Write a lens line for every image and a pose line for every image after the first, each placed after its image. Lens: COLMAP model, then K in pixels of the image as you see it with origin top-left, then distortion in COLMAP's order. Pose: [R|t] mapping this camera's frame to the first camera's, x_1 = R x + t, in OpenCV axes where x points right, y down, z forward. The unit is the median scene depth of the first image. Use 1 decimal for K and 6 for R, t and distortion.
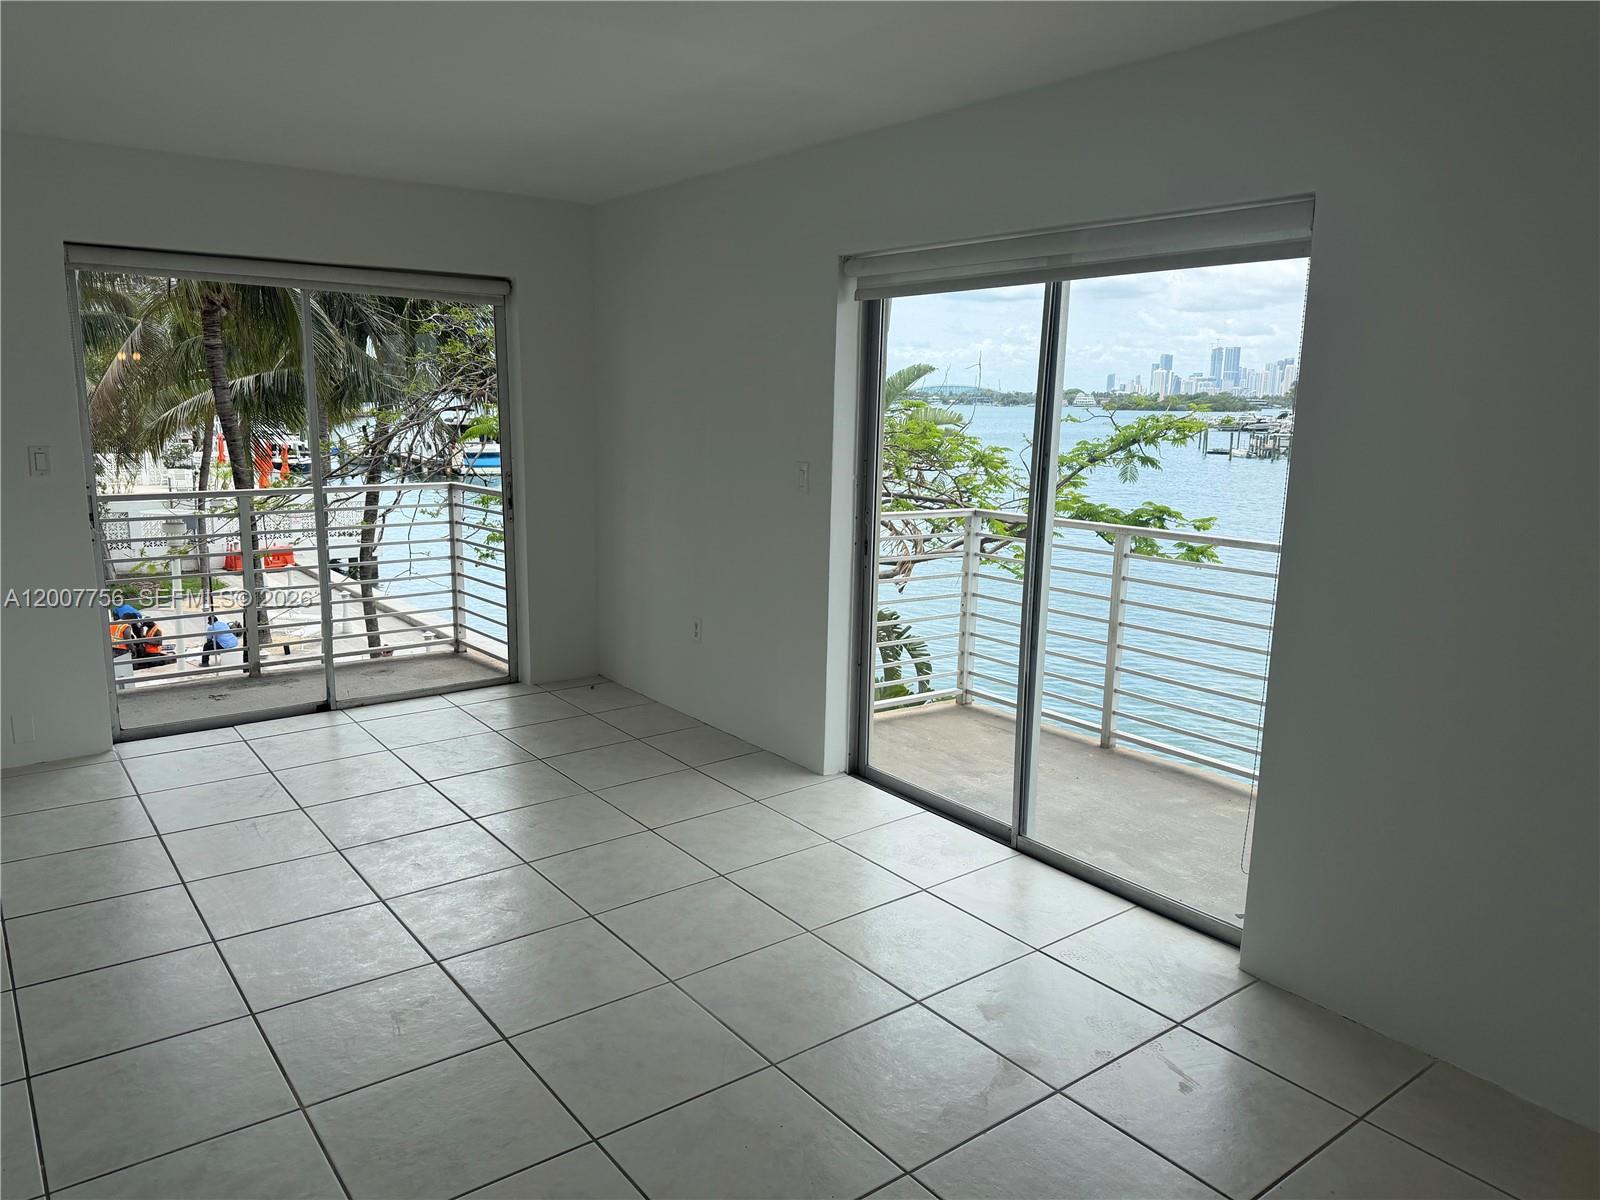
lens RADIAL K [[1134.0, 0, 811.8], [0, 1134.0, 592.4], [0, 0, 1]] dist [0.096794, -0.112324]
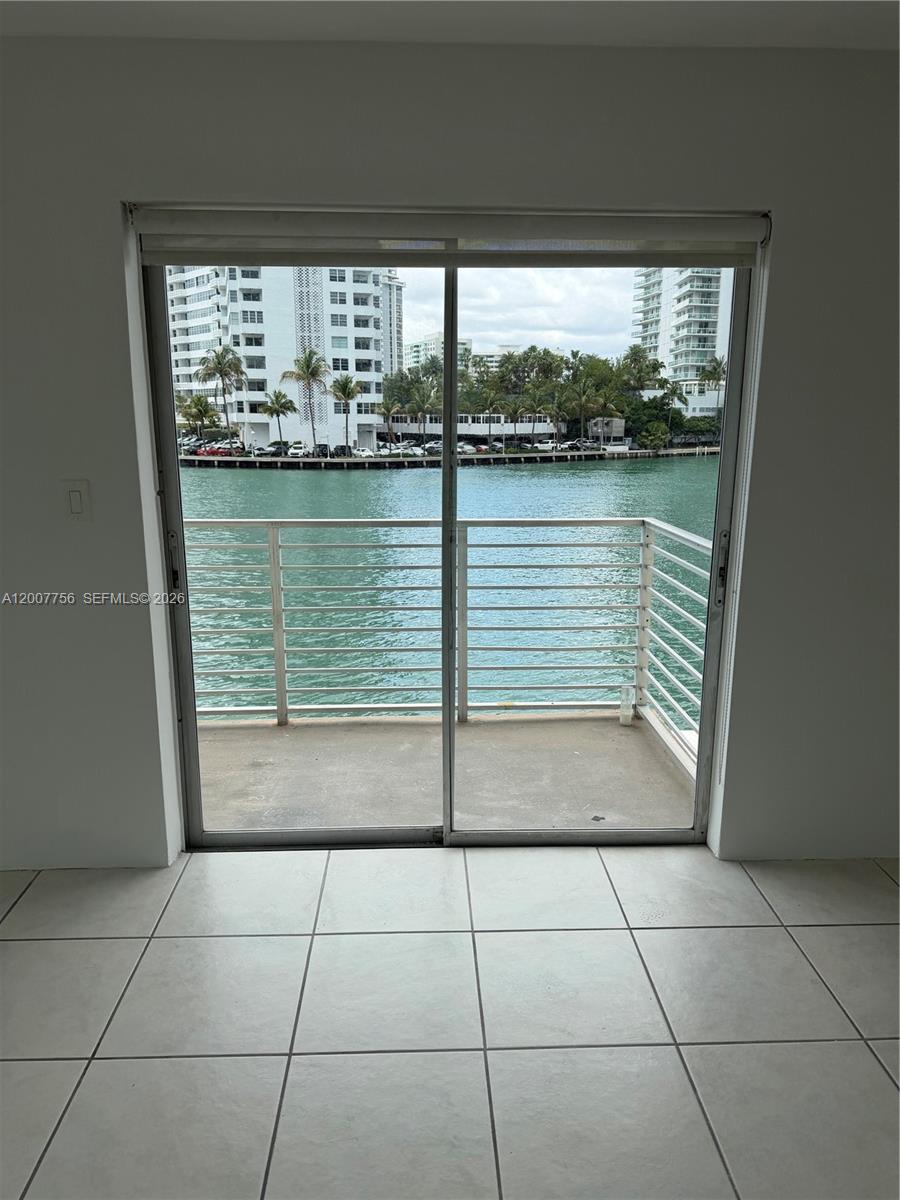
lens RADIAL K [[854.6, 0, 446.2], [0, 854.6, 605.1], [0, 0, 1]] dist [0.126972, -0.158356]
pose [[0.577308, -0.204376, 0.790535, -0.306542], [0.153355, 0.978079, 0.140870, -0.073590], [-0.801996, 0.039907, 0.595995, 0.432311]]
